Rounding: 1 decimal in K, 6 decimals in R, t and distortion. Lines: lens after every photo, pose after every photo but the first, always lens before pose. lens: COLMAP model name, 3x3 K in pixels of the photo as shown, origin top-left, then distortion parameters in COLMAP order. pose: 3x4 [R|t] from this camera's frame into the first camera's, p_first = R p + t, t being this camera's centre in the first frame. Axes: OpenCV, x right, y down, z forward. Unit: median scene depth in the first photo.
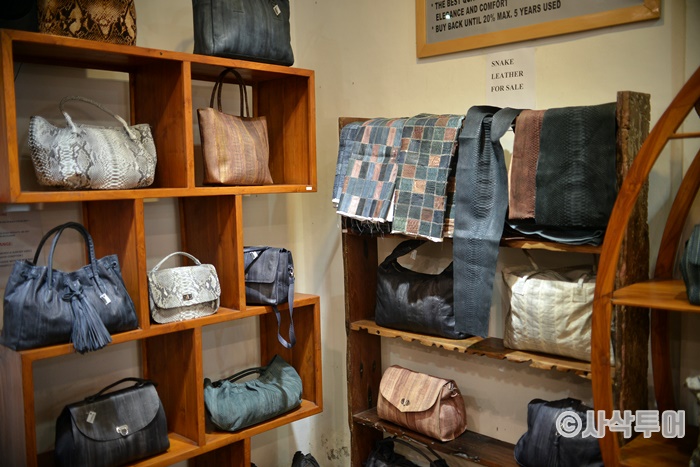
lens RADIAL K [[689.5, 0, 350.0], [0, 689.5, 233.5], [0, 0, 1]] dist [0.008812, -0.011029]
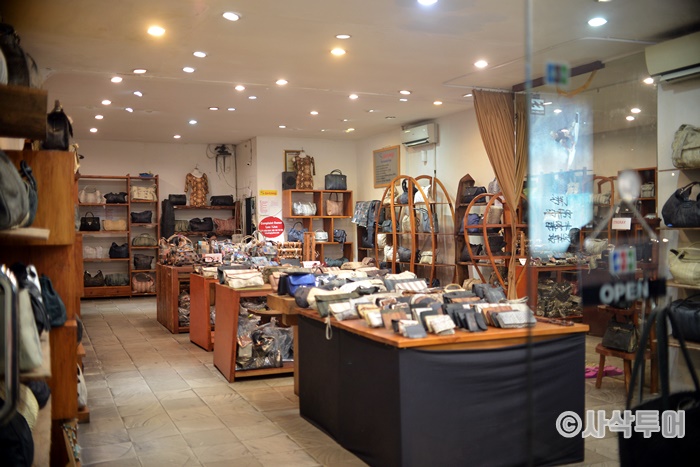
lens RADIAL K [[689.5, 0, 350.0], [0, 689.5, 233.5], [0, 0, 1]] dist [0.008812, -0.011029]
pose [[0.931036, 0.016588, -0.364550, 1.711456], [-0.041706, 0.997258, -0.061138, 0.342742], [0.362536, 0.072126, 0.929175, -3.425024]]
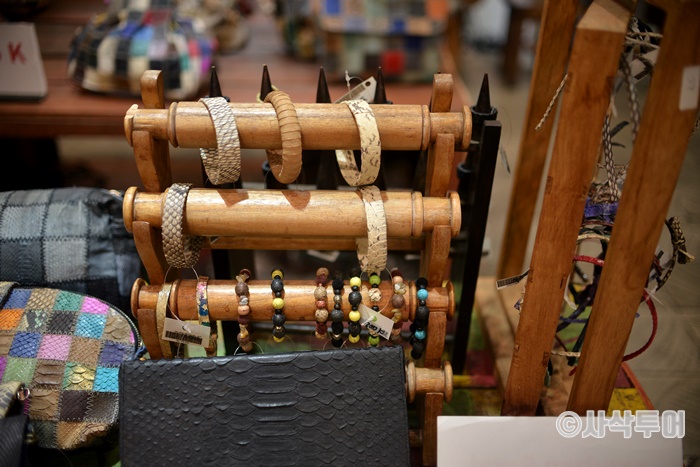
lens RADIAL K [[689.5, 0, 350.0], [0, 689.5, 233.5], [0, 0, 1]] dist [0.008812, -0.011029]
pose [[0.700939, 0.374023, -0.607282, 0.481529], [-0.084160, 0.888889, 0.450325, 0.145099], [0.708239, -0.264542, 0.654535, -0.770116]]
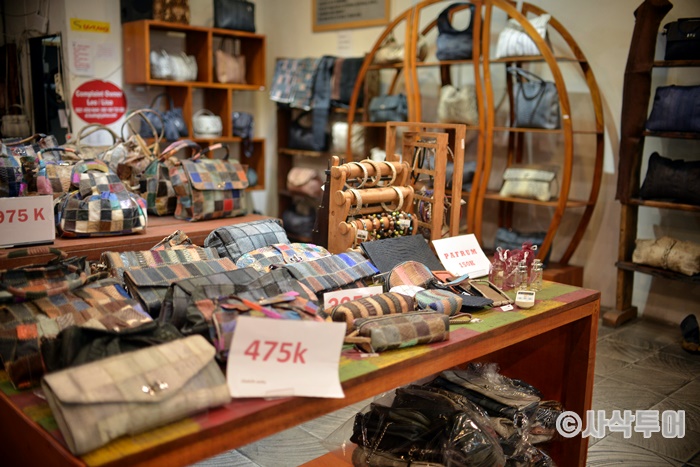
lens RADIAL K [[689.5, 0, 350.0], [0, 689.5, 233.5], [0, 0, 1]] dist [0.008812, -0.011029]
pose [[0.998742, 0.047625, -0.015705, 0.313401], [-0.046092, 0.995171, 0.086658, 0.217278], [0.019757, -0.085825, 0.996114, -1.408552]]
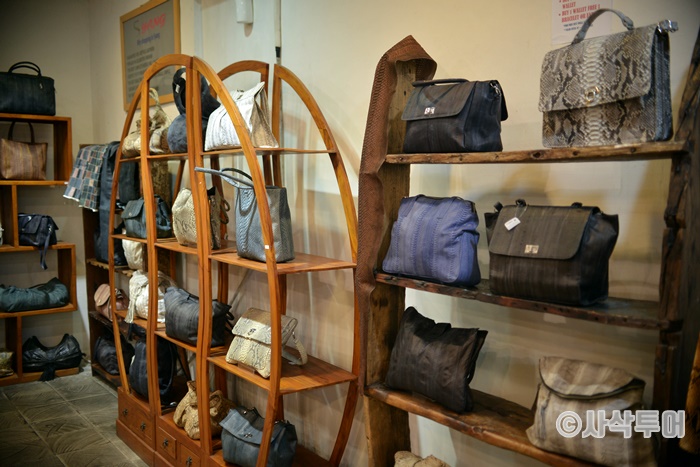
lens RADIAL K [[689.5, 0, 350.0], [0, 689.5, 233.5], [0, 0, 1]] dist [0.008812, -0.011029]
pose [[0.990079, 0.032757, -0.136639, 1.008157], [-0.032932, 0.999457, 0.000980, 0.043542], [0.136597, 0.003530, 0.990620, -0.740825]]
